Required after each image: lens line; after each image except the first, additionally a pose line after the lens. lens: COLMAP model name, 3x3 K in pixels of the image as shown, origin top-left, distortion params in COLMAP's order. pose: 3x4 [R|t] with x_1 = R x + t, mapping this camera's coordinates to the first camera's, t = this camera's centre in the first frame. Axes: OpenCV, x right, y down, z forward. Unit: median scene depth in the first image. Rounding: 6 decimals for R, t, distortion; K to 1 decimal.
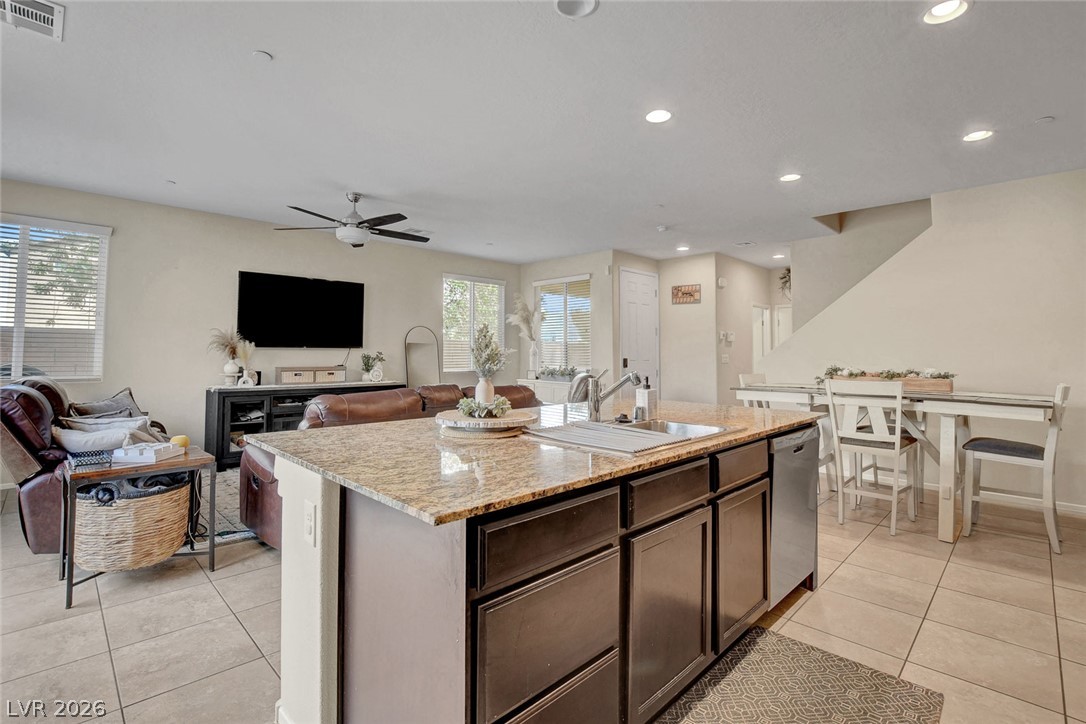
lens RADIAL K [[501.7, 0, 539.4], [0, 501.7, 339.8], [0, 0, 1]] dist [-0.002568, -0.000140]
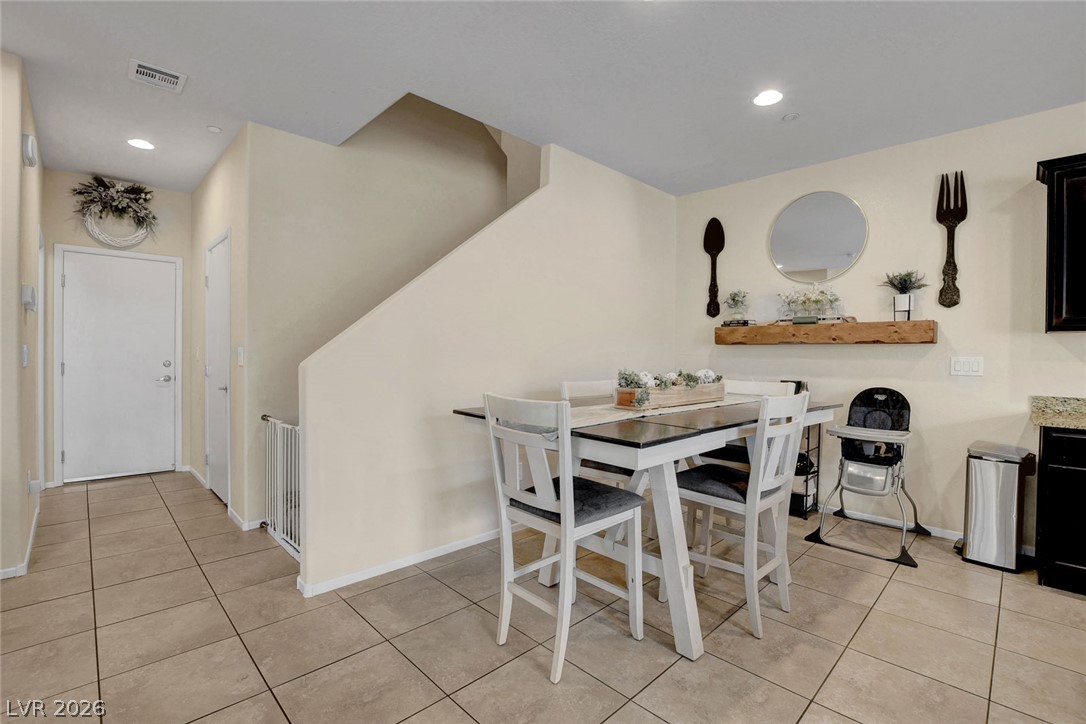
lens RADIAL K [[485.4, 0, 538.6], [0, 485.4, 356.7], [0, 0, 1]] dist [-0.030168, 0.000929]
pose [[0.015966, -0.014713, 0.999764, 0.024661], [-0.039533, 0.999101, 0.015334, 0.023883], [-0.999091, -0.039768, 0.015370, 0.788430]]
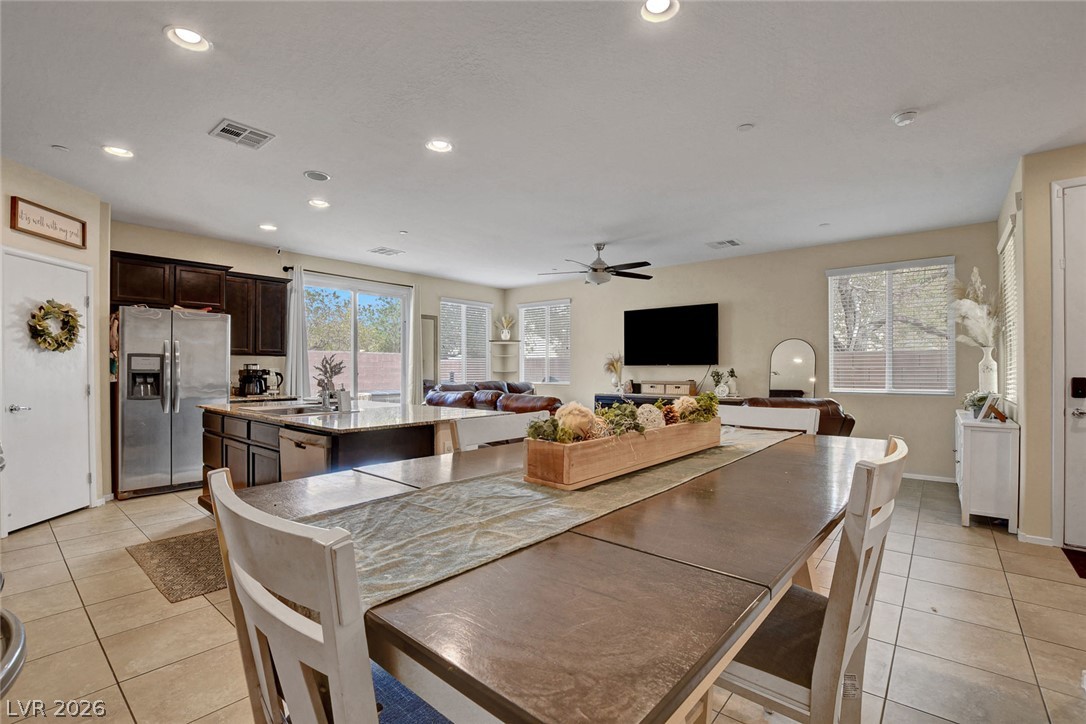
lens RADIAL K [[487.9, 0, 538.4], [0, 487.9, 368.7], [0, 0, 1]] dist [-0.029143, 0.001039]
pose [[0.078258, -0.007836, -0.996902, 0.697244], [0.026687, 0.999627, -0.005763, 0.023064], [0.996576, -0.026153, 0.078438, 0.605286]]
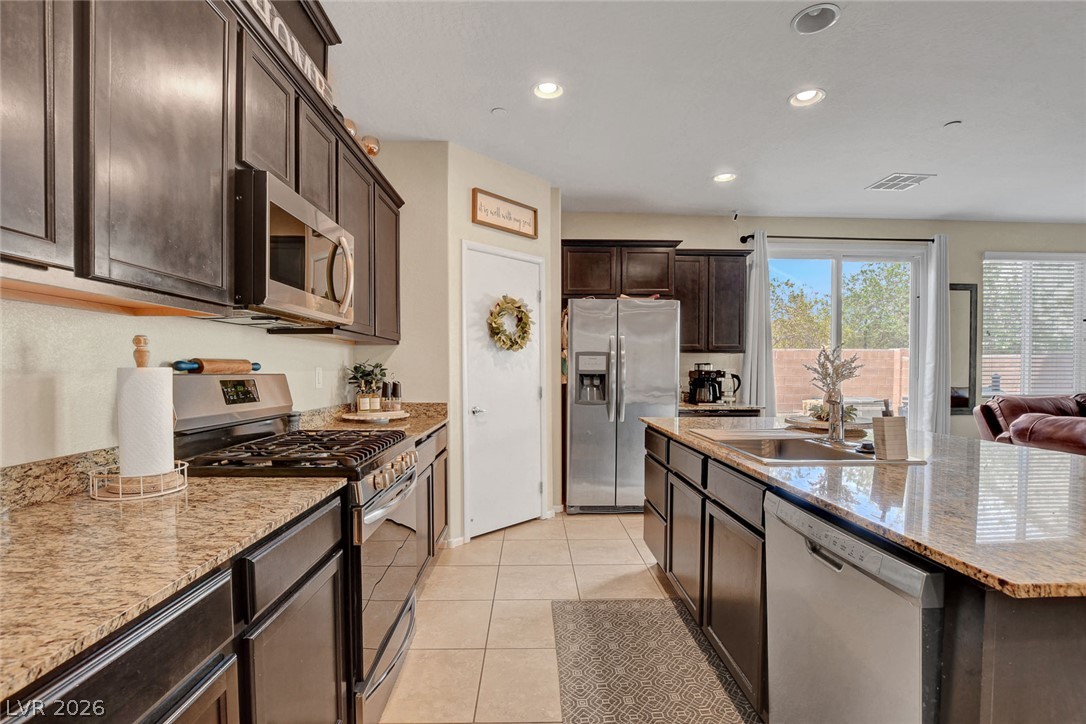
lens RADIAL K [[492.8, 0, 540.7], [0, 492.8, 380.1], [0, 0, 1]] dist [-0.032417, 0.000442]
pose [[-0.694704, 0.007433, -0.719257, 0.428573], [0.012384, 0.999922, -0.001628, 0.017446], [0.719189, -0.010038, -0.694742, 0.464447]]
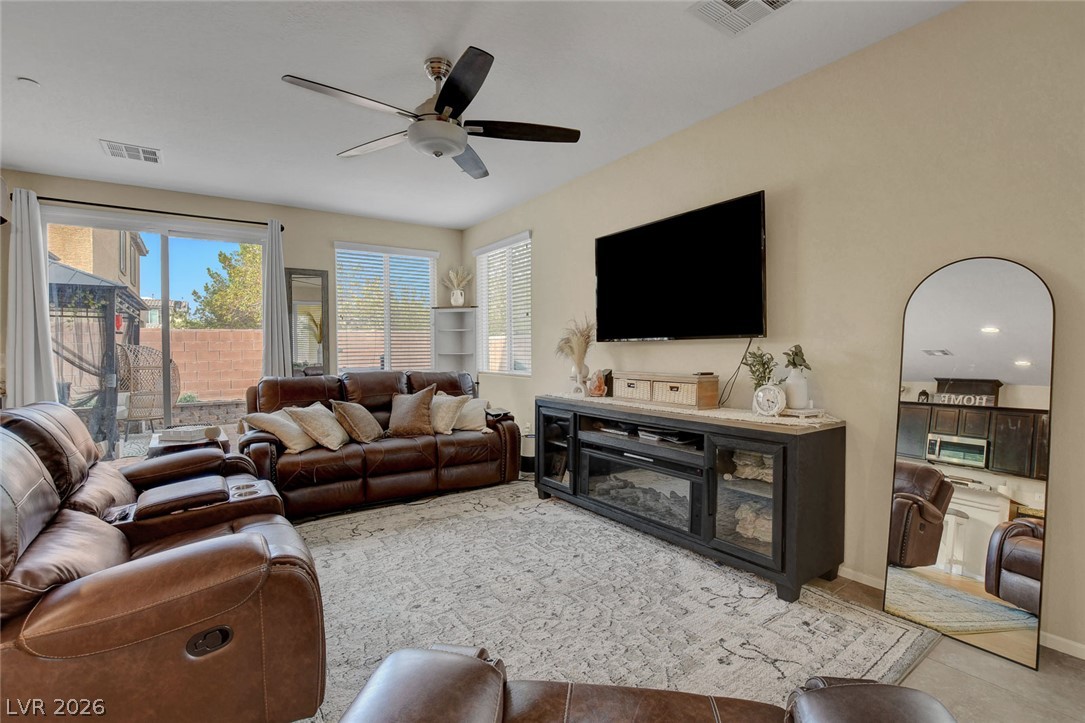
lens RADIAL K [[489.5, 0, 540.6], [0, 489.5, 354.8], [0, 0, 1]] dist [-0.032212, 0.000460]
pose [[-0.180691, 0.005524, -0.983524, 0.114512], [0.034046, 0.999420, -0.000641, 0.028621], [0.982951, -0.033601, -0.180774, 0.977409]]
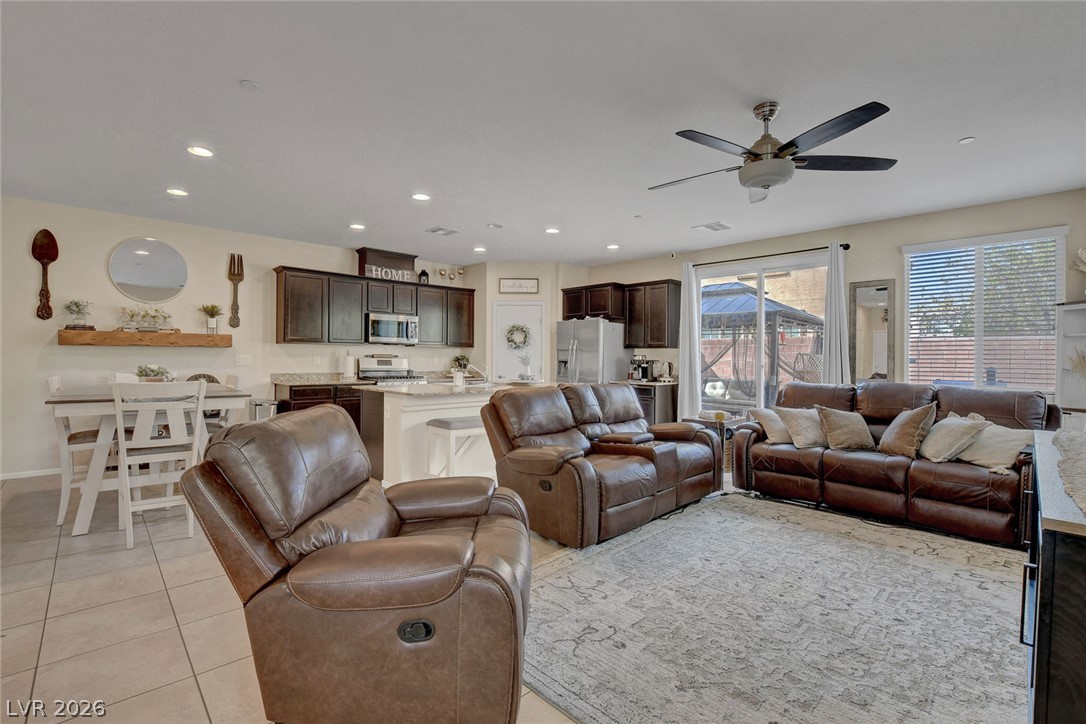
lens RADIAL K [[485.4, 0, 538.6], [0, 485.4, 356.7], [0, 0, 1]] dist [-0.030168, 0.000929]
pose [[-0.999399, -0.015843, 0.030838, -0.086453], [-0.016736, 0.999442, -0.028904, 0.035417], [-0.030362, -0.029403, -0.999106, 1.305655]]
